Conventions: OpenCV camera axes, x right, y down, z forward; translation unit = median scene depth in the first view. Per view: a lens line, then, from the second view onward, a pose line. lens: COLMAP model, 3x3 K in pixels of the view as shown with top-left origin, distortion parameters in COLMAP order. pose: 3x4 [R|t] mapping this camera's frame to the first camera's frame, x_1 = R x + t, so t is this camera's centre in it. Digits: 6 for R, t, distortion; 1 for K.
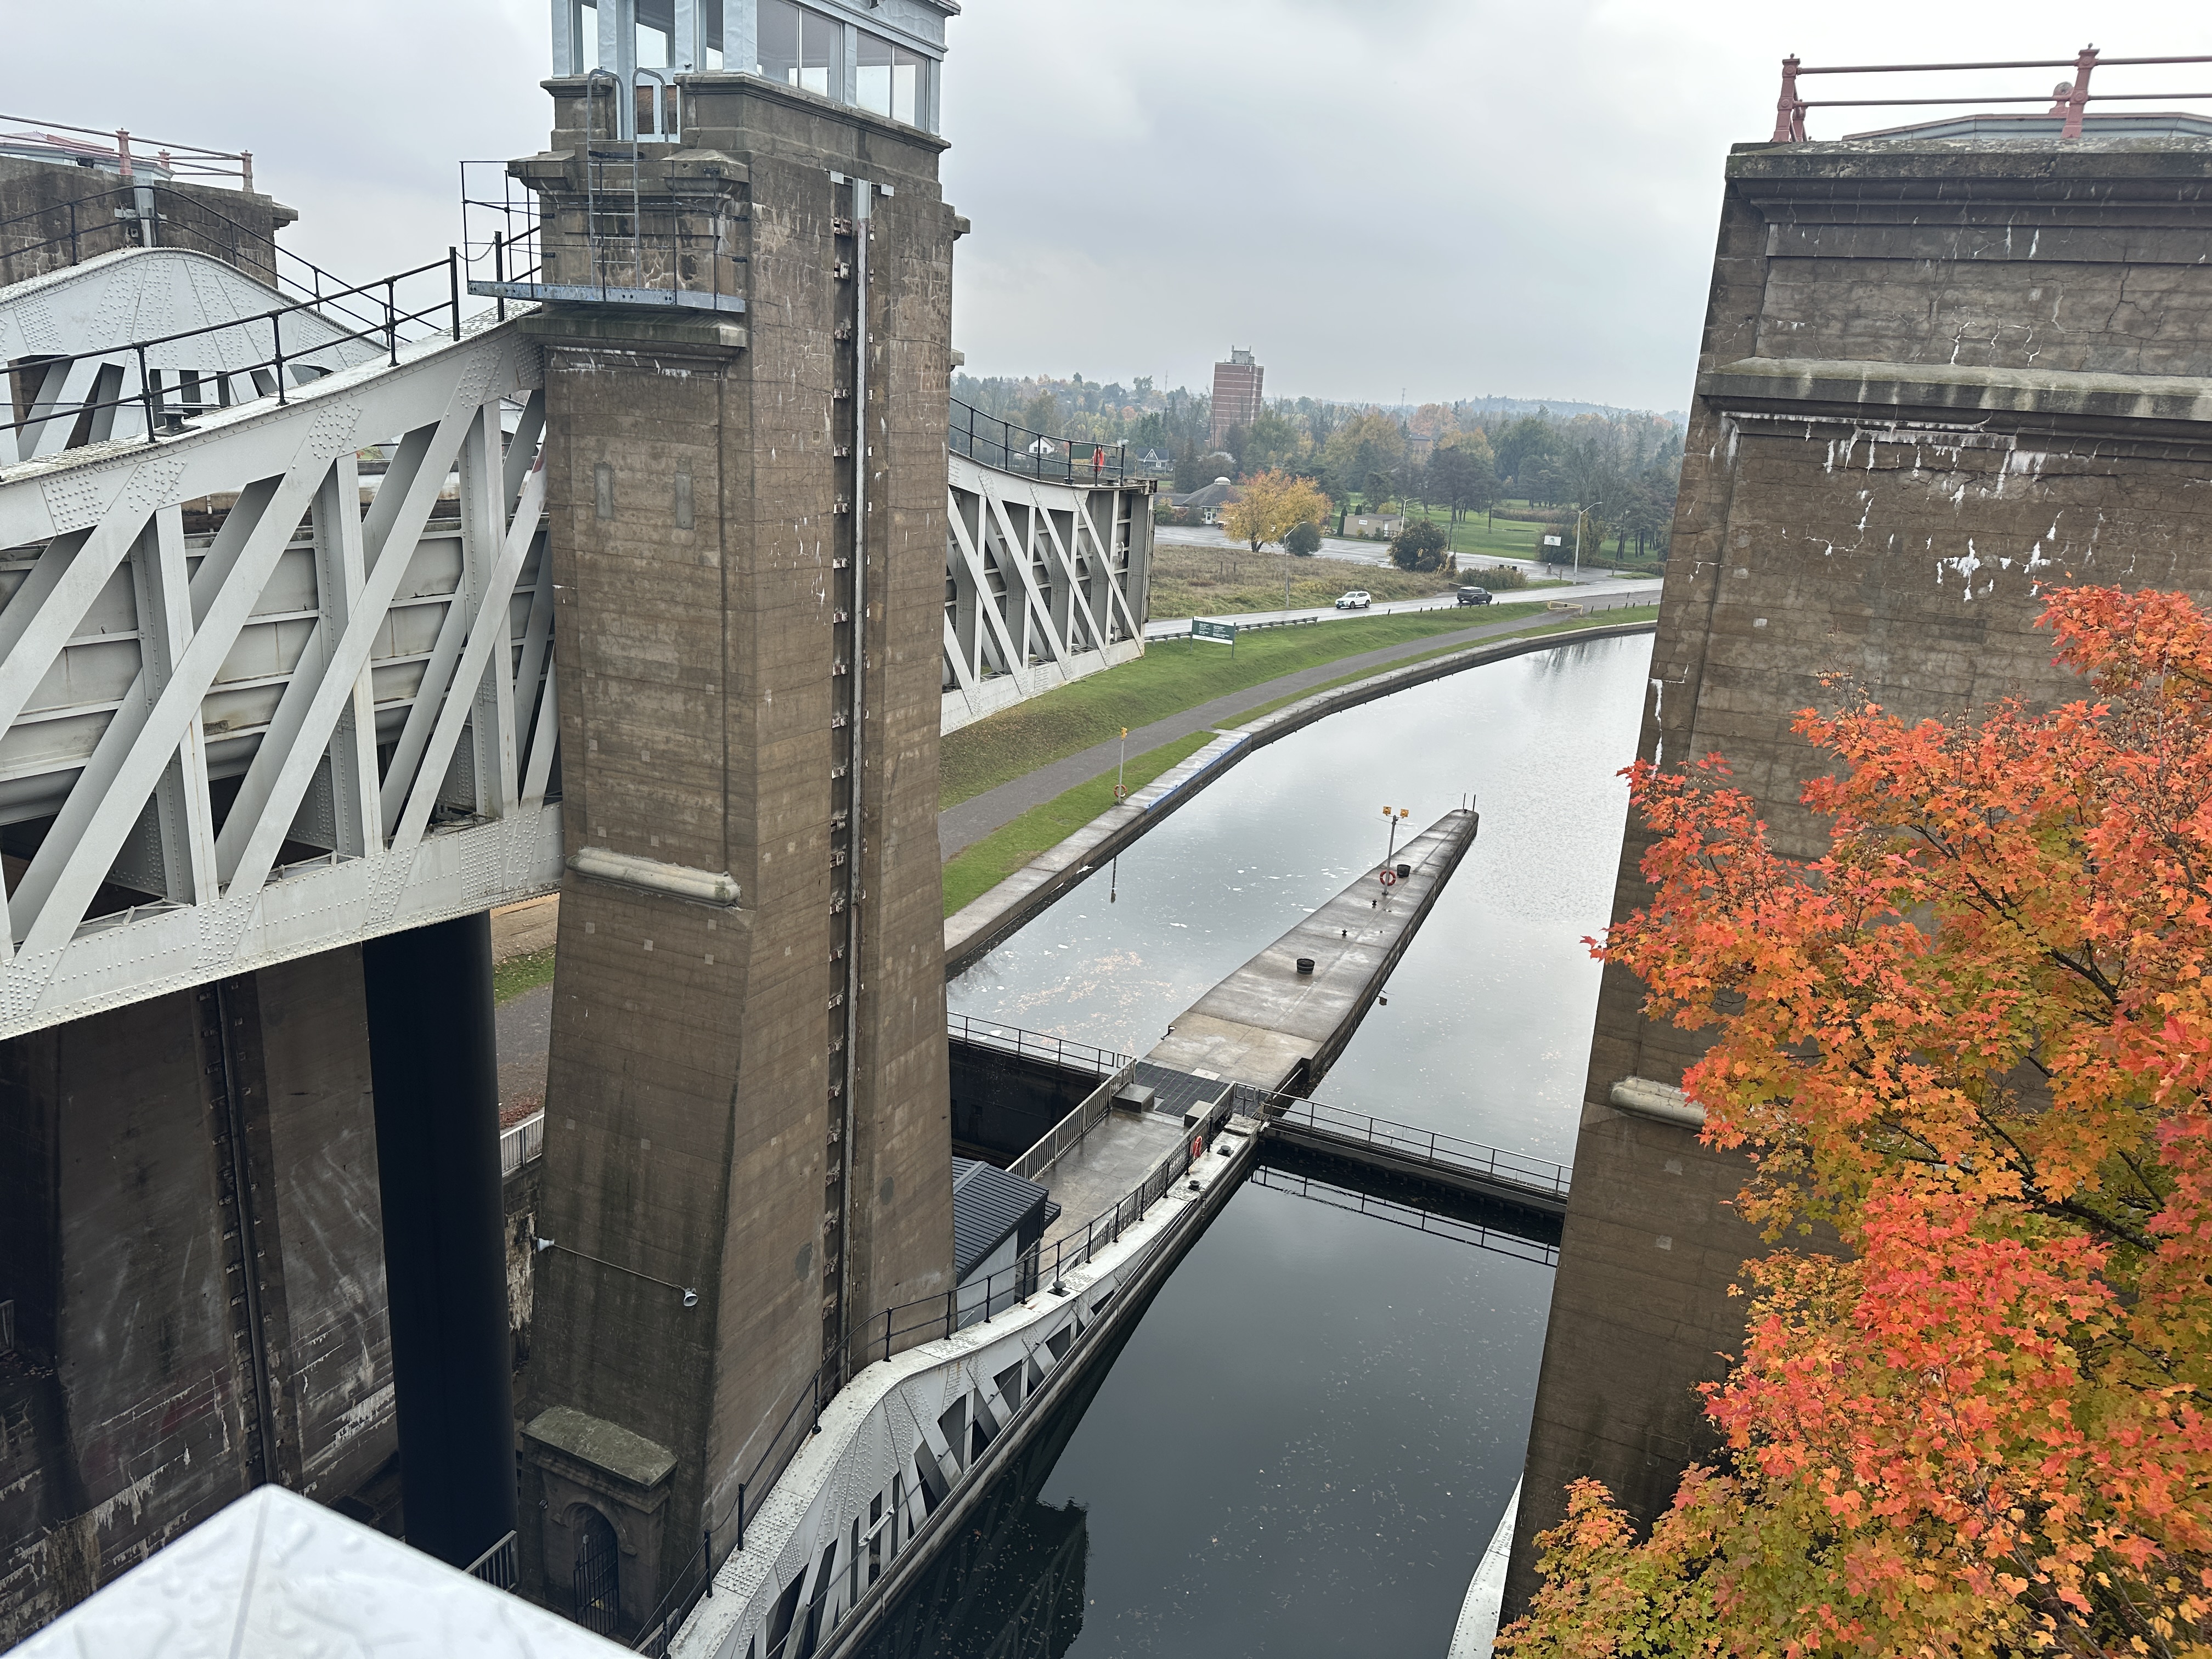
lens RADIAL K [[1549.8, 0, 1106.0], [0, 1549.8, 829.5], [0, 0, 1]] dist [-0.001216, 0.000281]
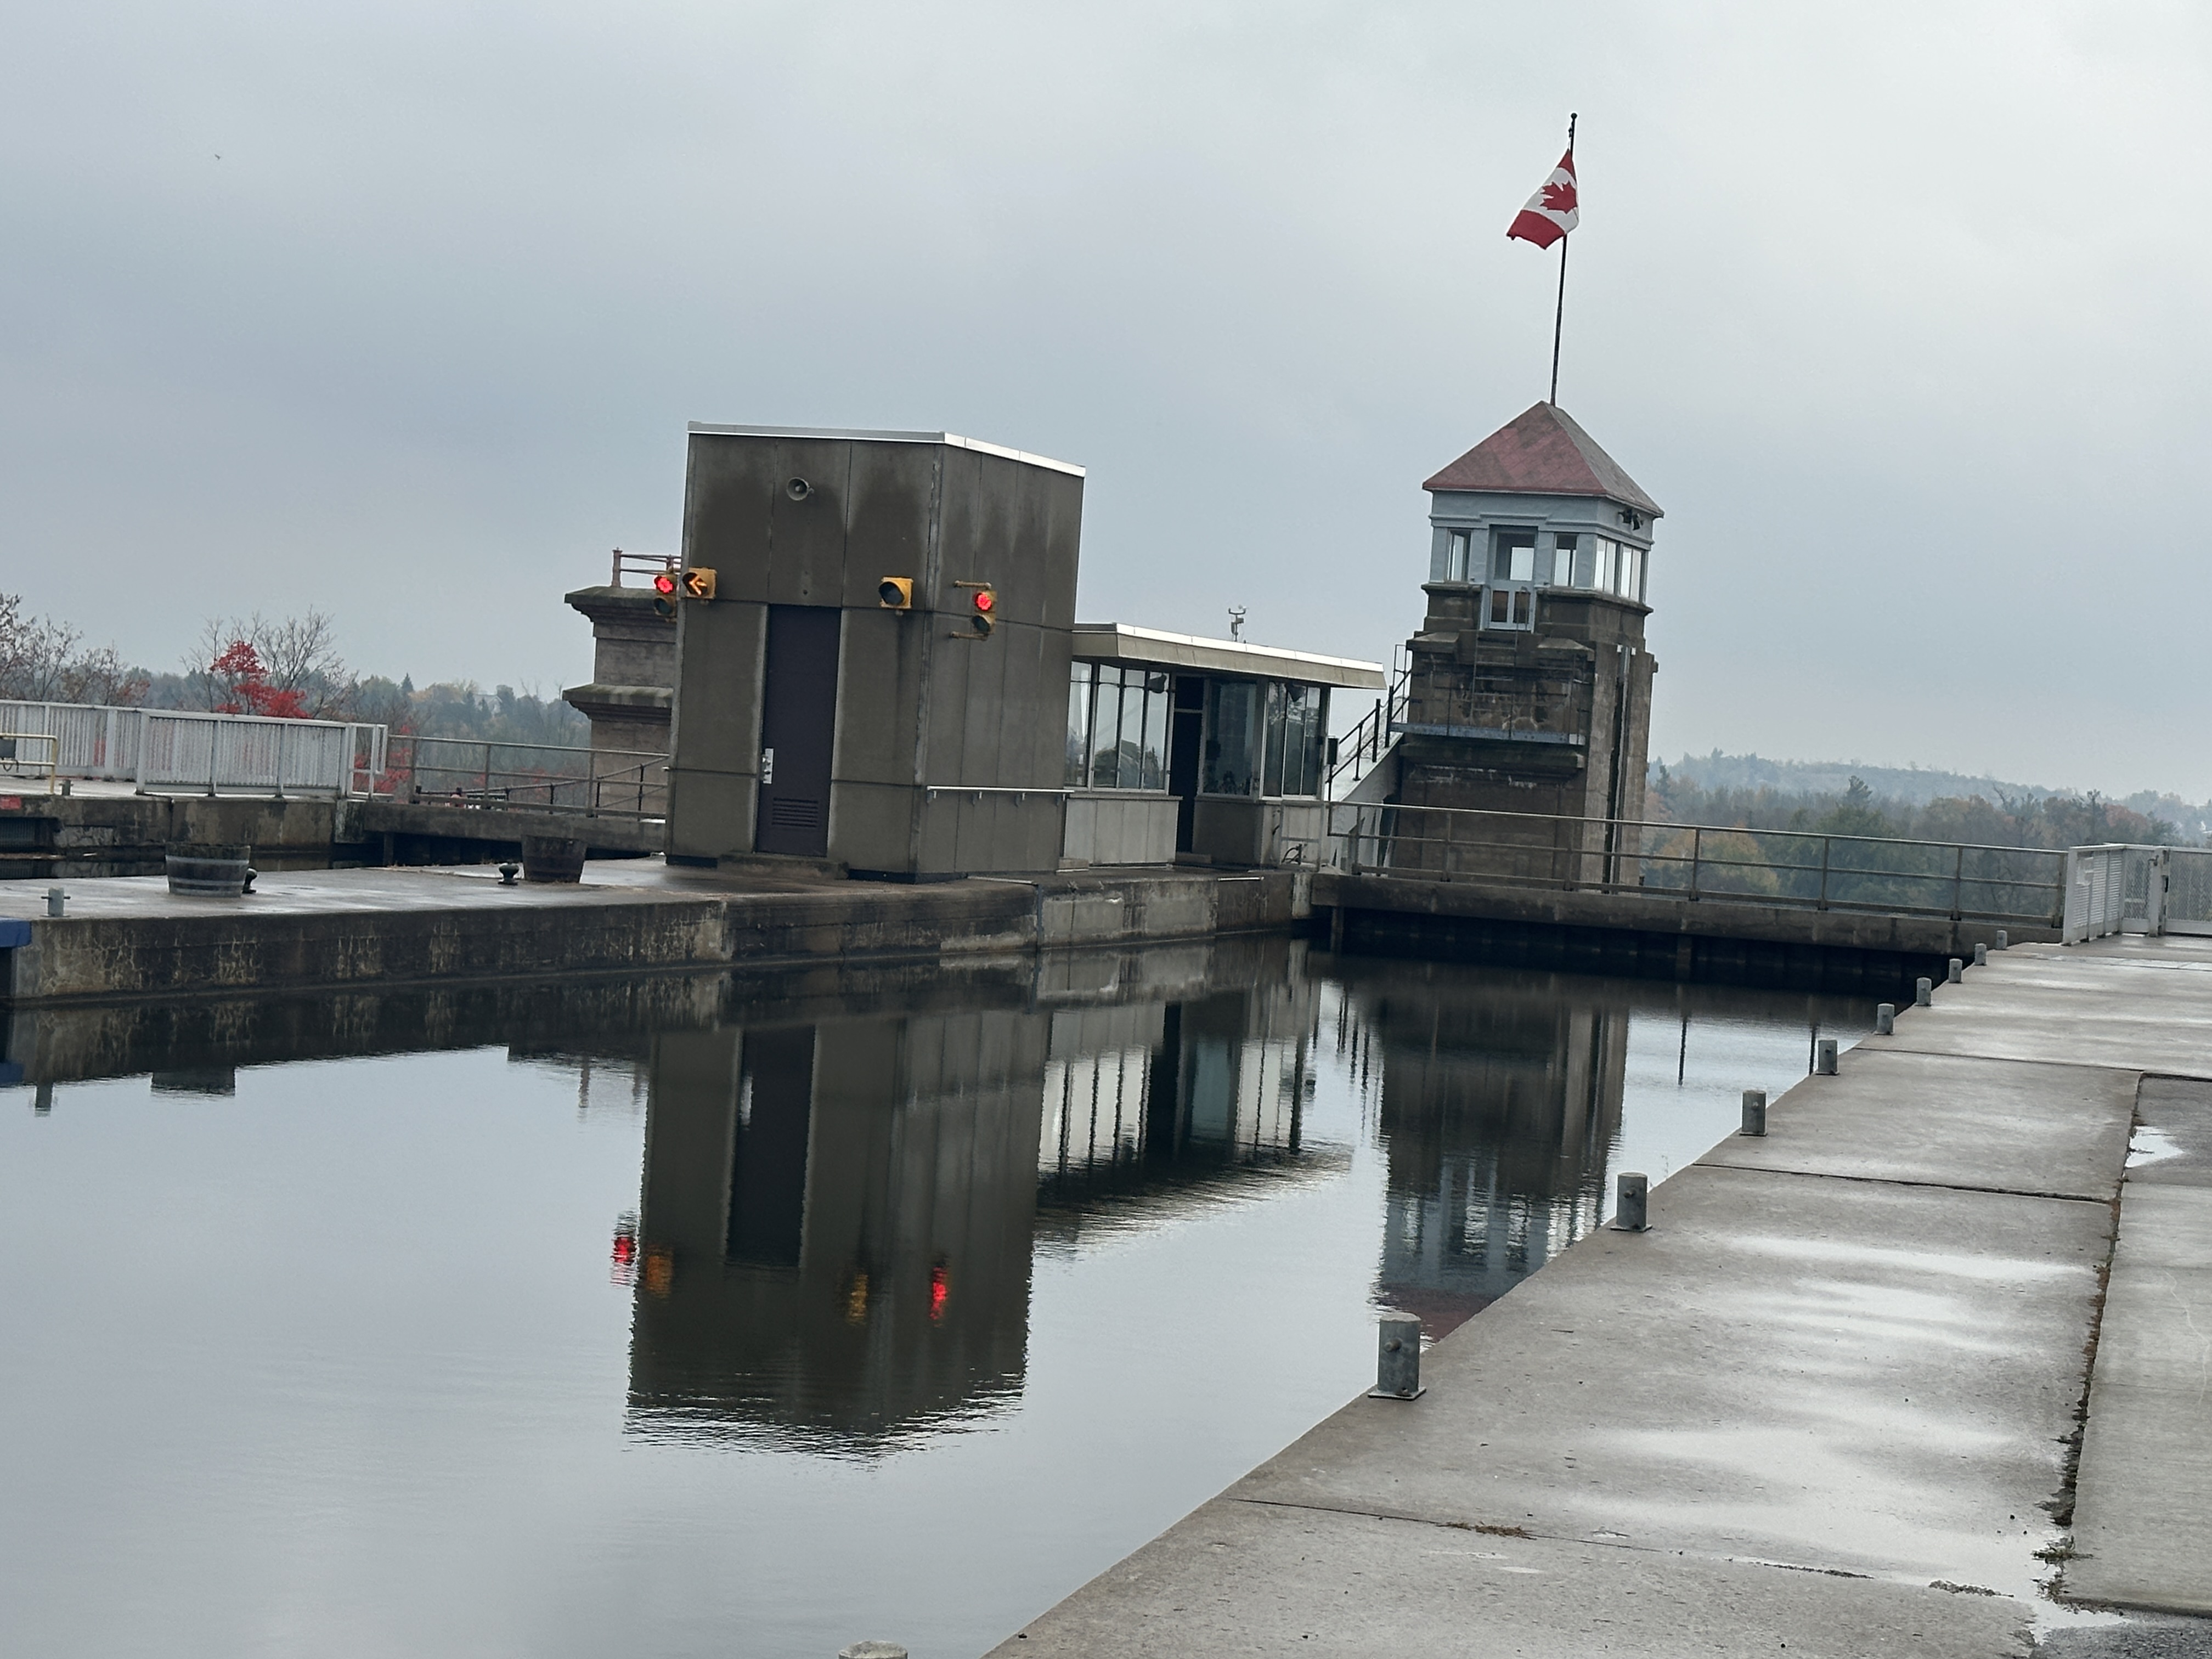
lens RADIAL K [[4032.0, 0, 1106.0], [0, 4032.0, 829.5], [0, 0, 1]] dist [0.196645, 0.004128]
pose [[0.995853, 0.005213, 0.090826, -0.978808], [0.017570, 0.968540, -0.248235, 0.639426], [-0.089263, 0.248801, 0.964432, -2.459726]]
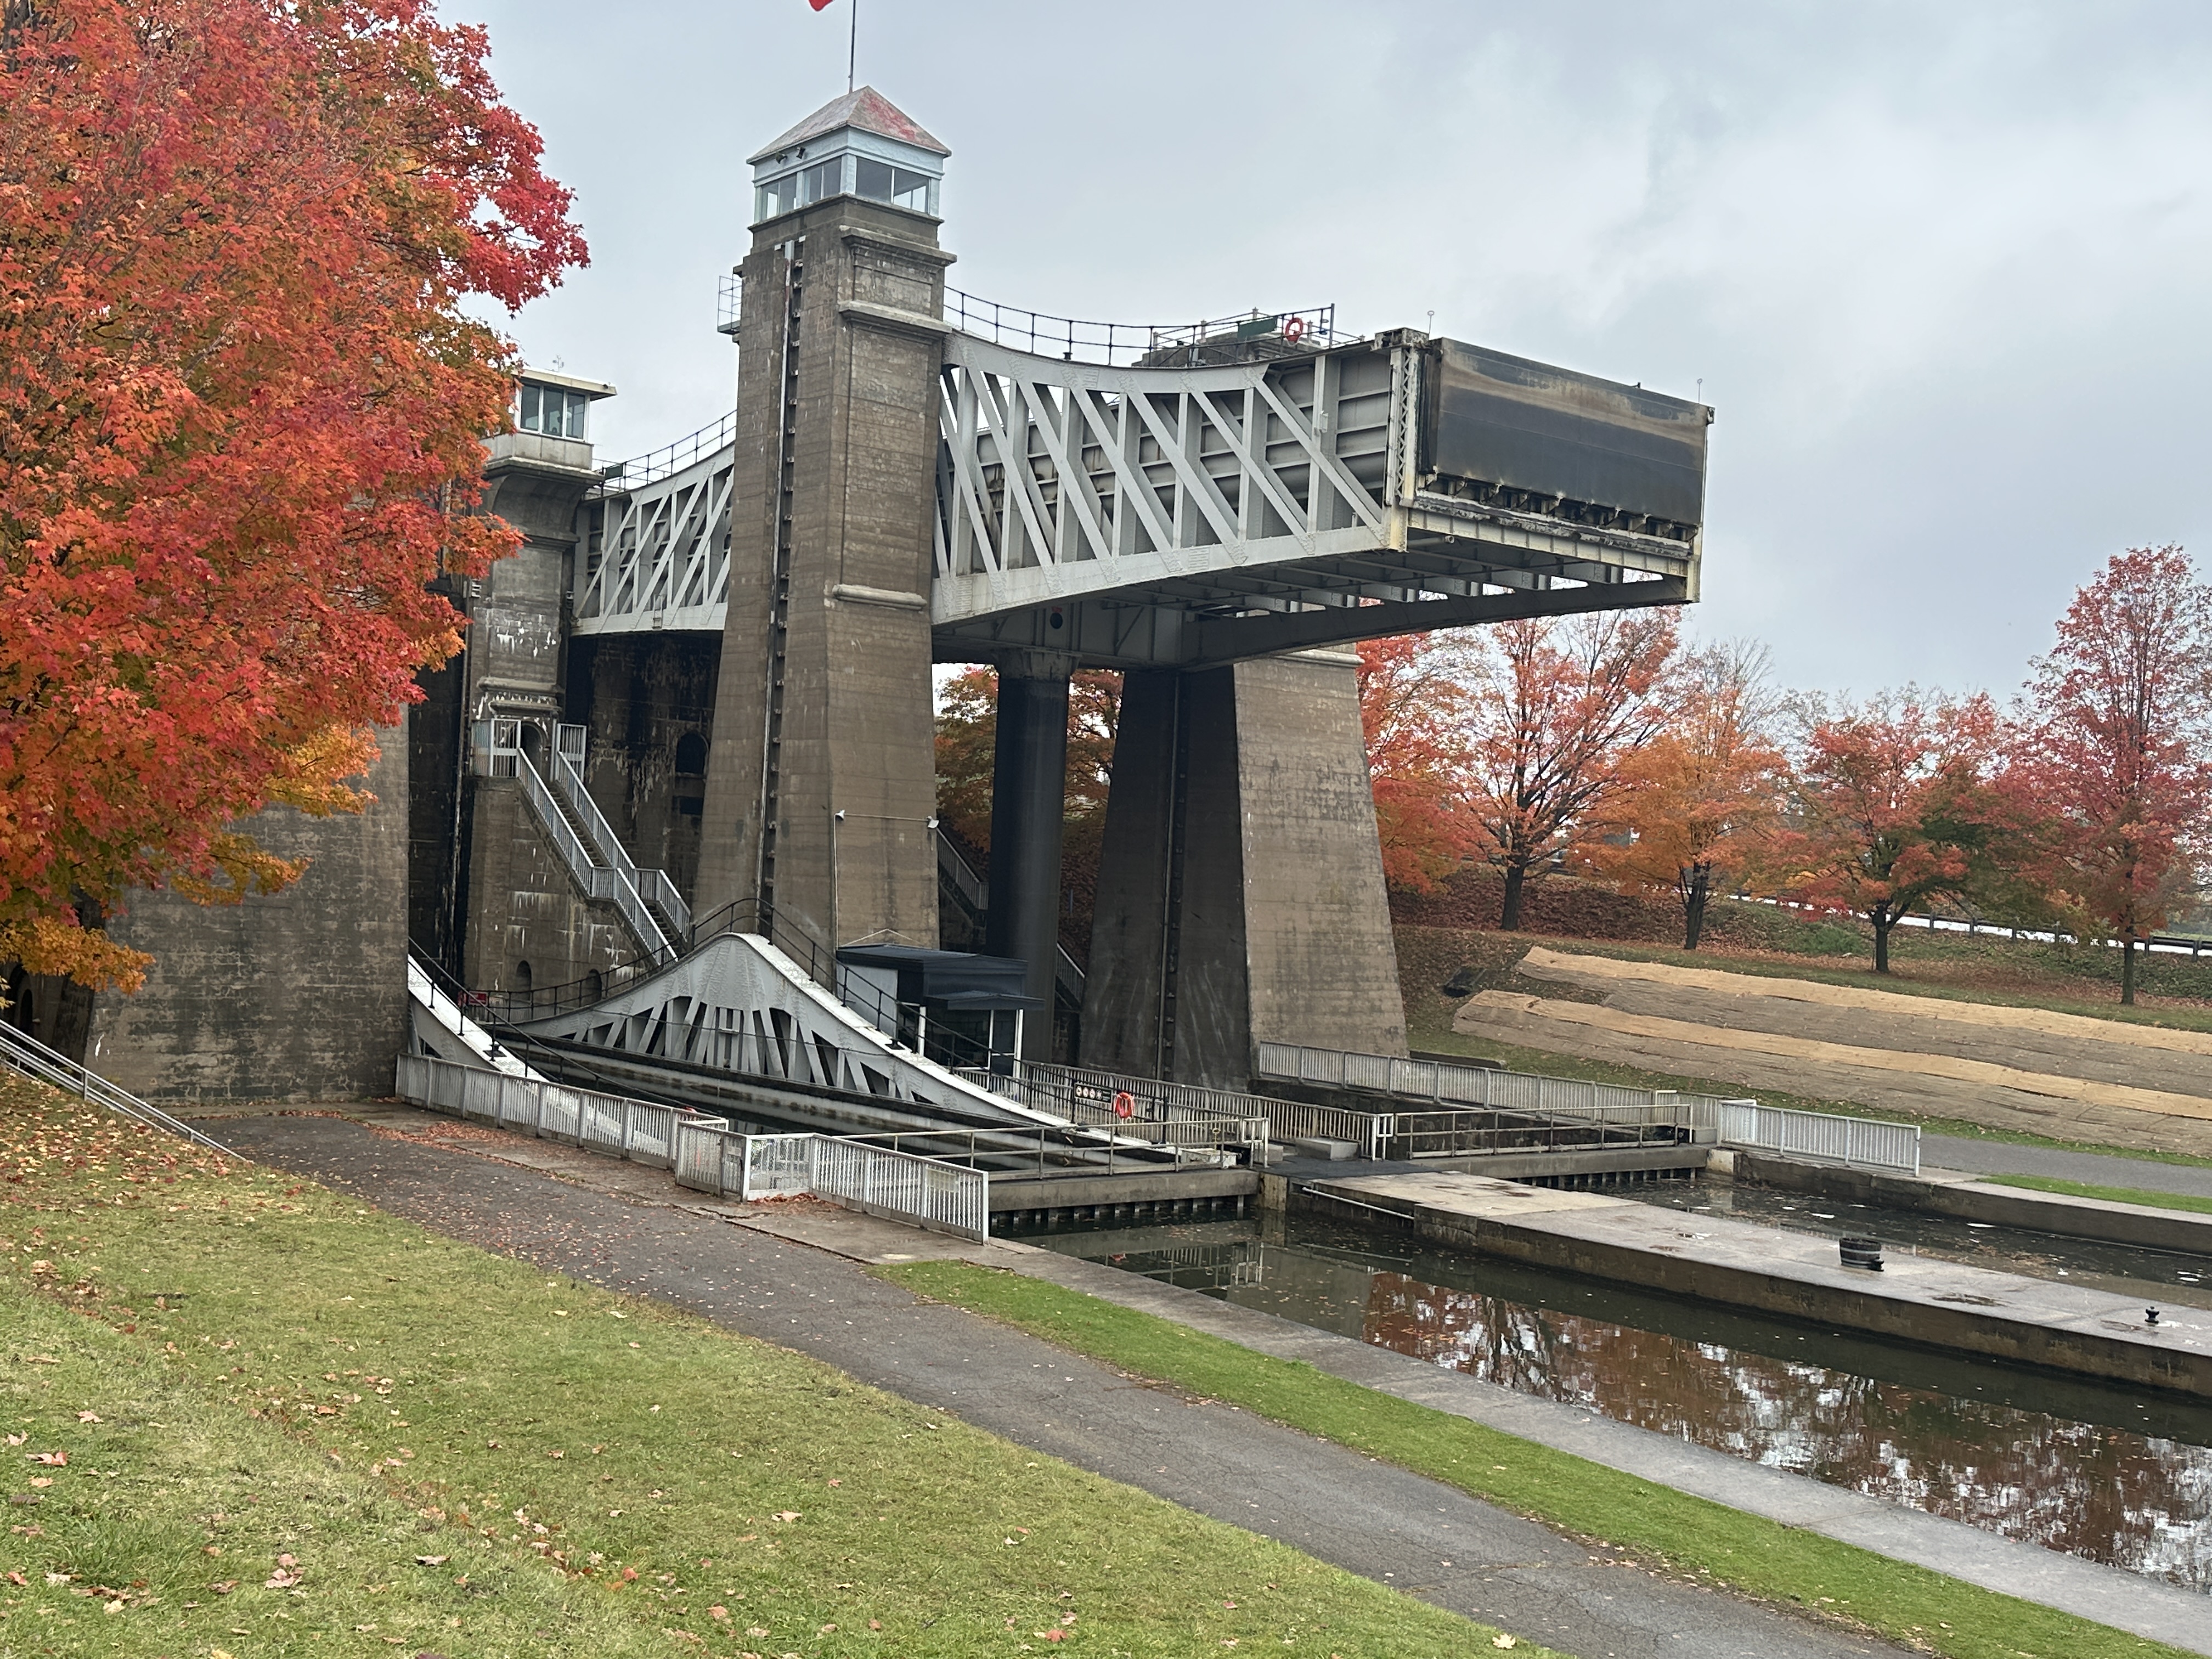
lens RADIAL K [[2305.9, 0, 1106.0], [0, 2305.9, 829.5], [0, 0, 1]] dist [0.011100, 0.003645]
pose [[-0.427800, -0.093063, -0.899070, 2.616053], [-0.312515, 0.948569, 0.050516, 0.023083], [0.848128, 0.302583, -0.434881, 3.309570]]
